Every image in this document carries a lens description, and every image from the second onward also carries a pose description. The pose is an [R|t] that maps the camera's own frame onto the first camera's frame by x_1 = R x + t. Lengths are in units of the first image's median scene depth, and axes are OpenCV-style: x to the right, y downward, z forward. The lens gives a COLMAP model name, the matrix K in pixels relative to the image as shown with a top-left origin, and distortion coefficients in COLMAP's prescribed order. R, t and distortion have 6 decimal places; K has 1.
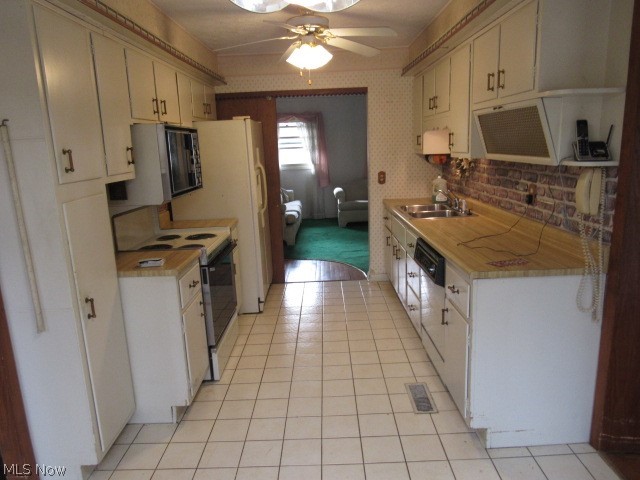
lens RADIAL K [[457.6, 0, 317.0], [0, 457.6, 241.8], [0, 0, 1]] dist [-0.029998, 0.010008]
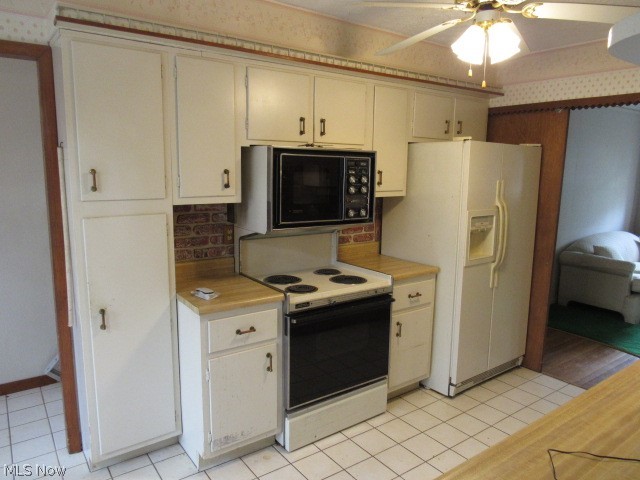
lens RADIAL K [[457.6, 0, 320.0], [0, 457.6, 237.9], [0, 0, 1]] dist [-0.029998, 0.010008]
pose [[0.596569, 0.169558, -0.784446, 0.458031], [-0.205257, 0.977155, 0.055114, -0.153785], [0.775870, 0.128134, 0.617743, 0.549135]]
